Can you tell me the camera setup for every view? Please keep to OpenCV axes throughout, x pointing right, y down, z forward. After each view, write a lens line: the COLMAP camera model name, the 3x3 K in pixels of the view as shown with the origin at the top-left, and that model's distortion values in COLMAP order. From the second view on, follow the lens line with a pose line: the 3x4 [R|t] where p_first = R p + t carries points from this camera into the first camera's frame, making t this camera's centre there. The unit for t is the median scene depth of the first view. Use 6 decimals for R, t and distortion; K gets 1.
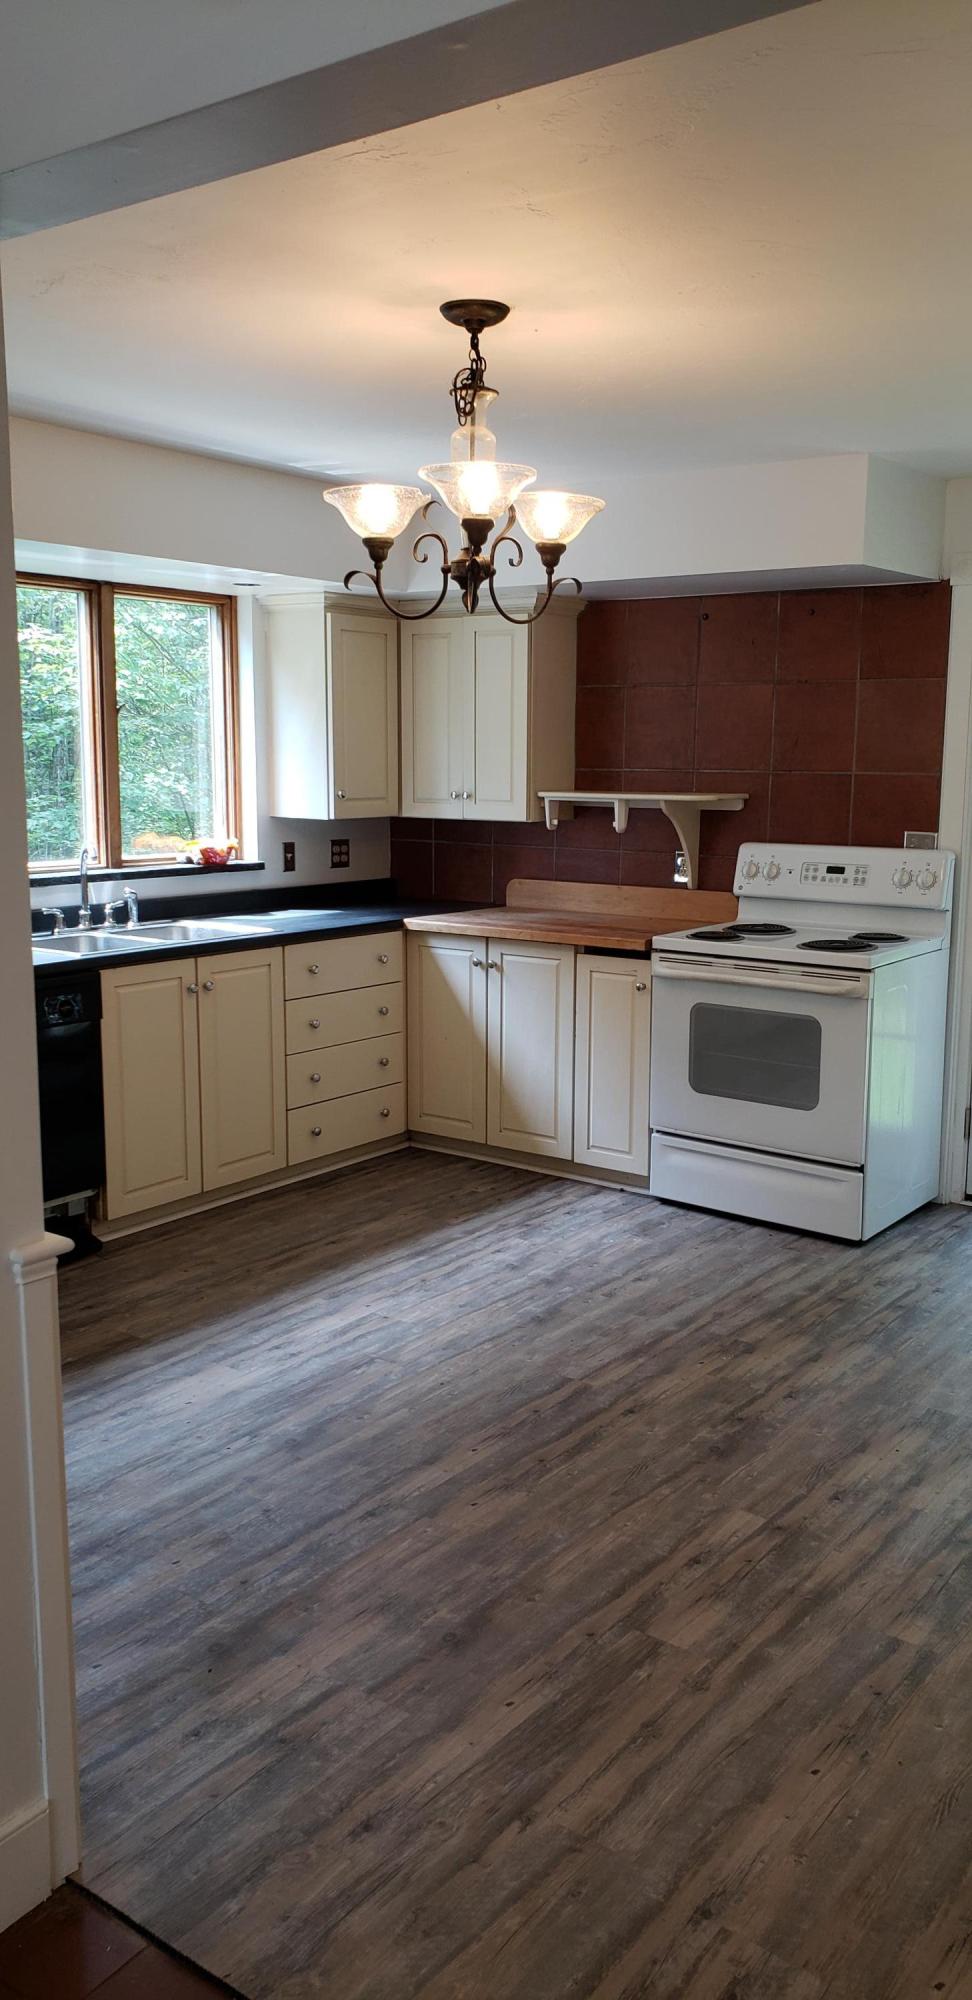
lens RADIAL K [[1558.5, 0, 530.0], [0, 1558.5, 997.6], [0, 0, 1]] dist [0.061727, -0.093256]
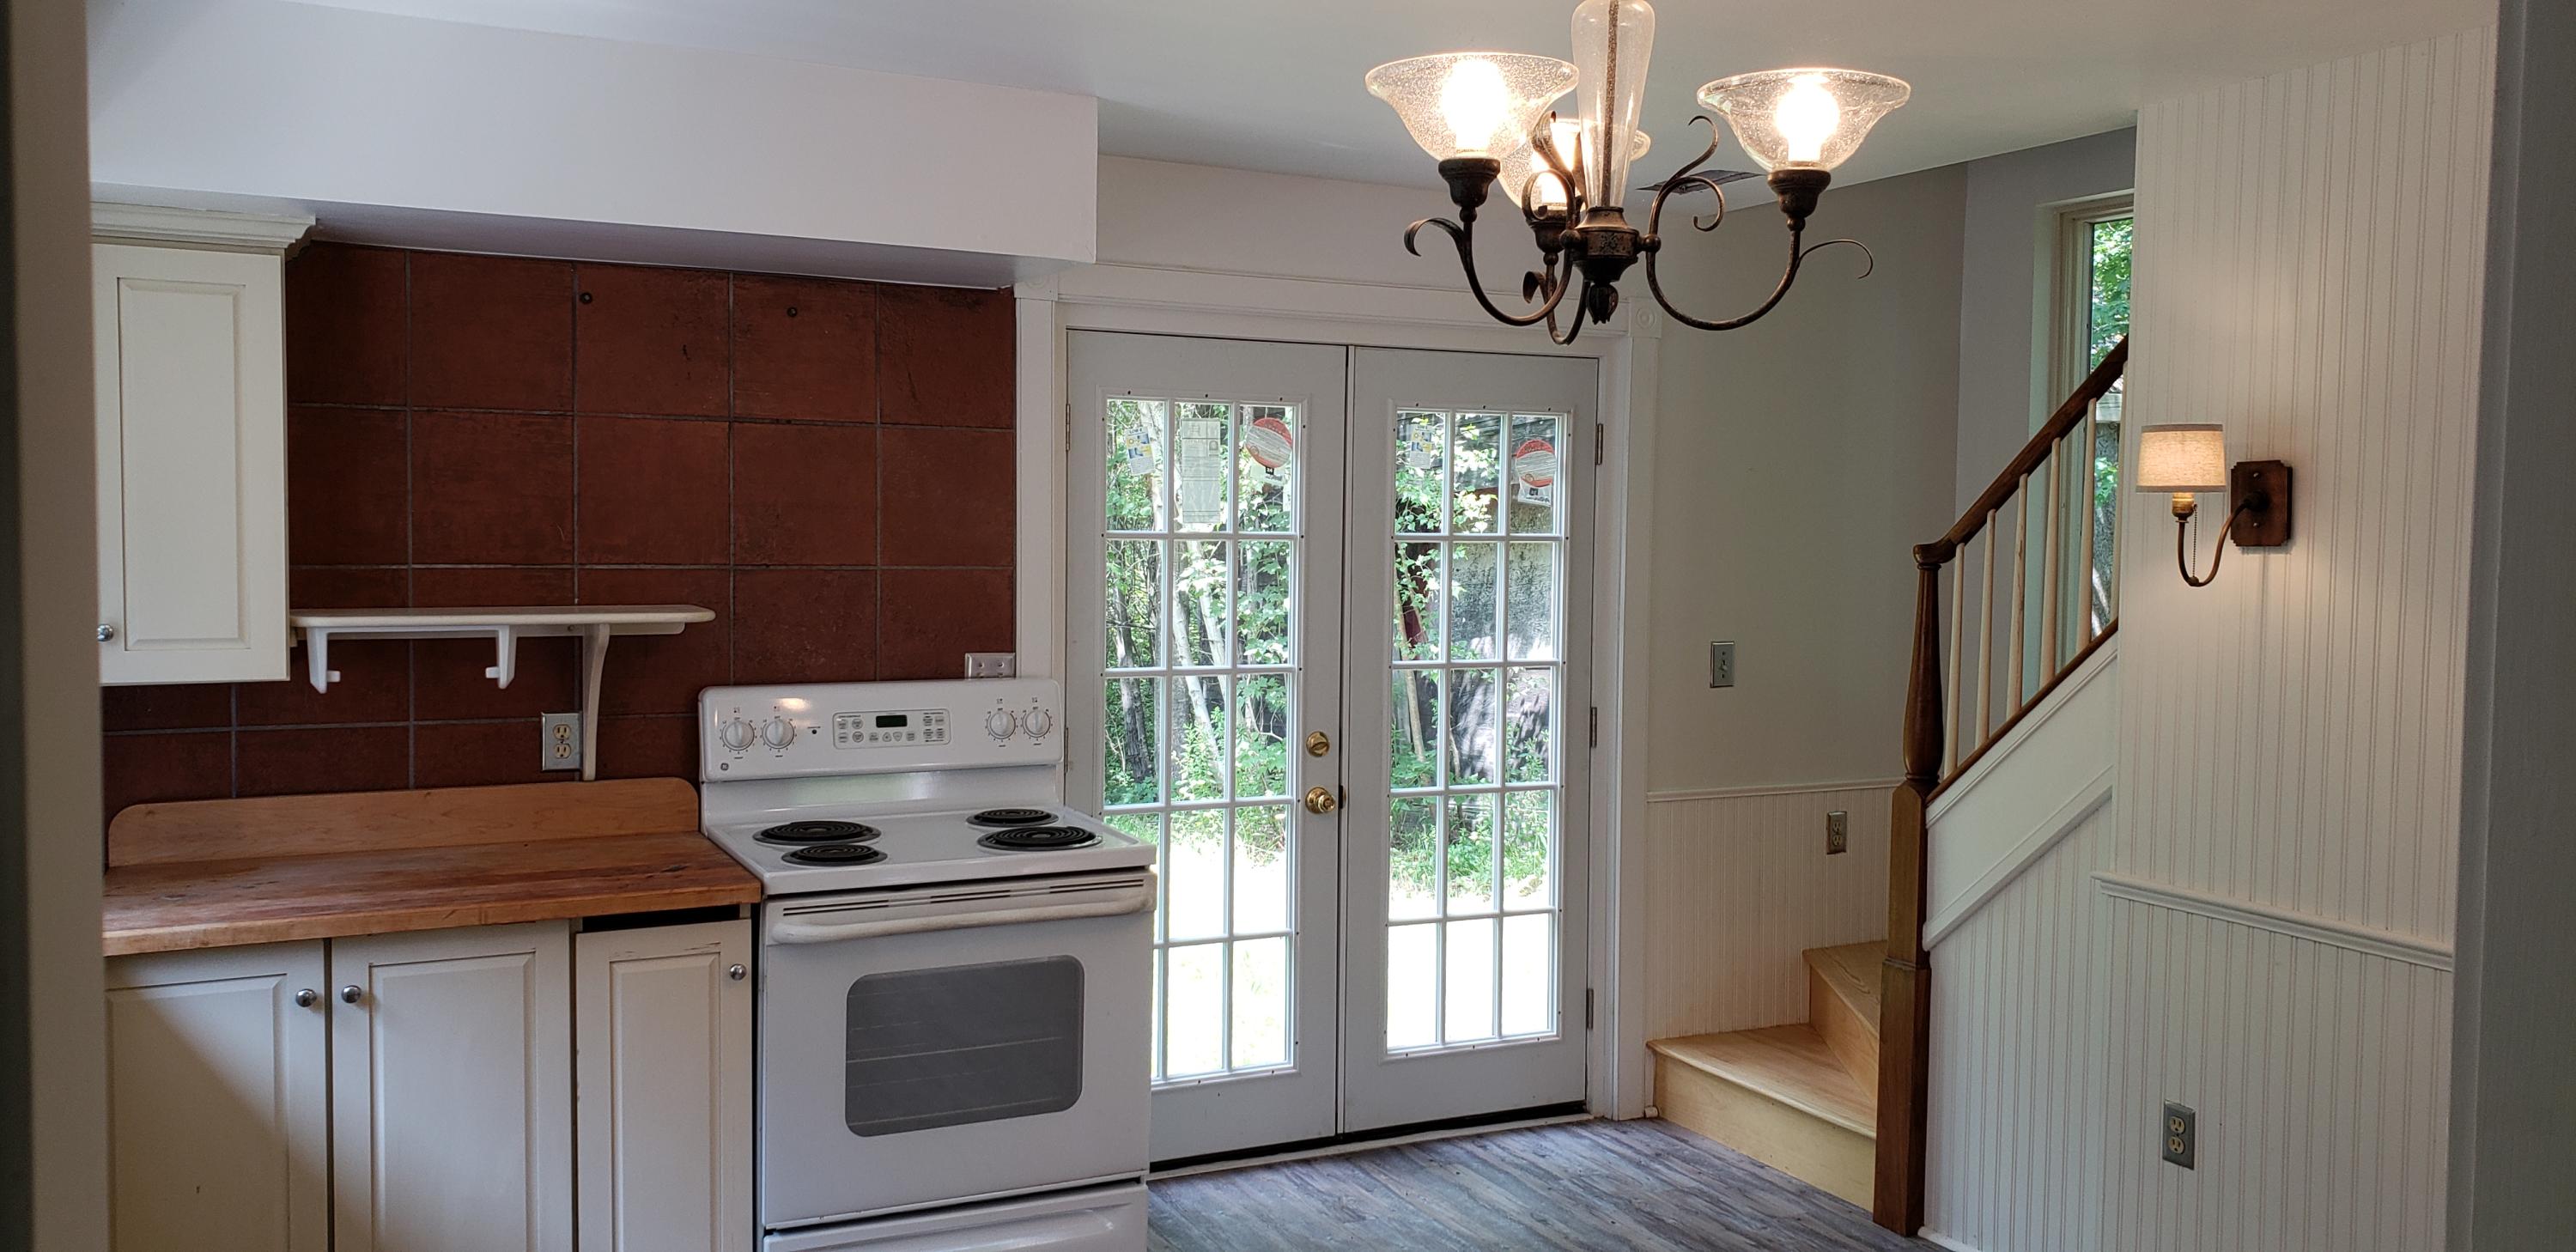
lens RADIAL K [[2007.4, 0, 1288.8], [0, 2007.4, 613.9], [0, 0, 1]] dist [0.061727, -0.093256]
pose [[0.464071, -0.050612, 0.884351, -0.451335], [0.133140, 0.991010, -0.013150, -0.094726], [-0.875735, 0.123845, 0.466637, 0.490669]]
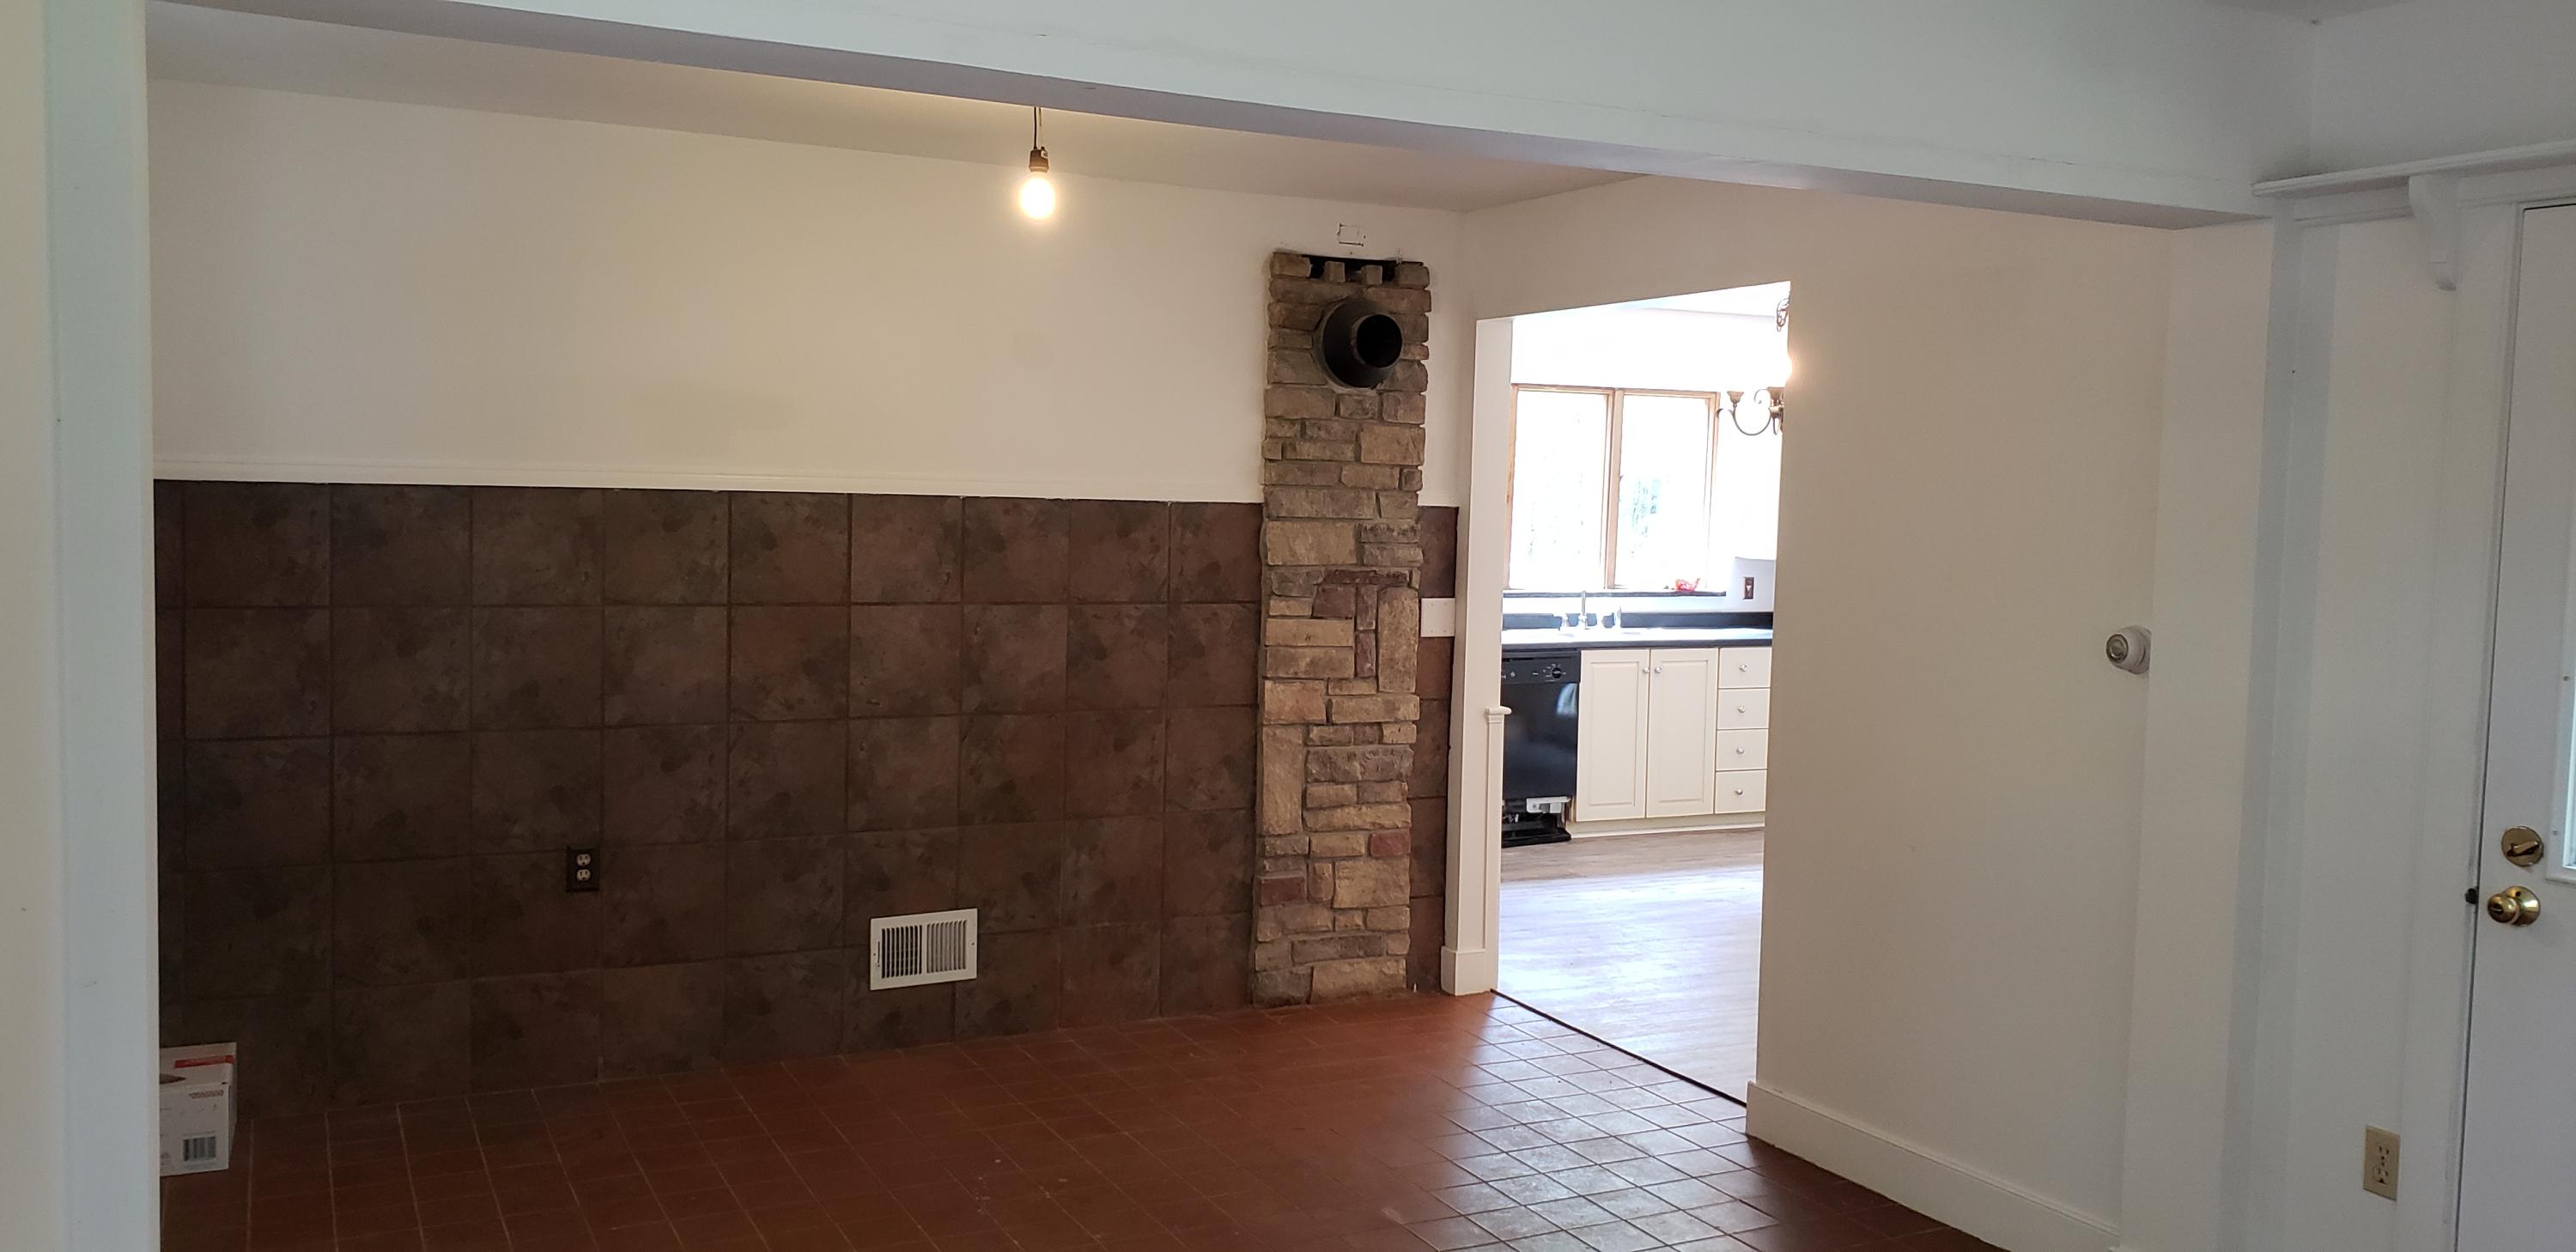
lens RADIAL K [[2007.4, 0, 1232.0], [0, 2007.4, 625.9], [0, 0, 1]] dist [0.061727, -0.093256]
pose [[0.875612, 0.049219, -0.480502, 0.317458], [-0.092398, 0.993492, -0.066611, 0.105090], [0.474096, 0.102723, 0.874461, -0.754066]]
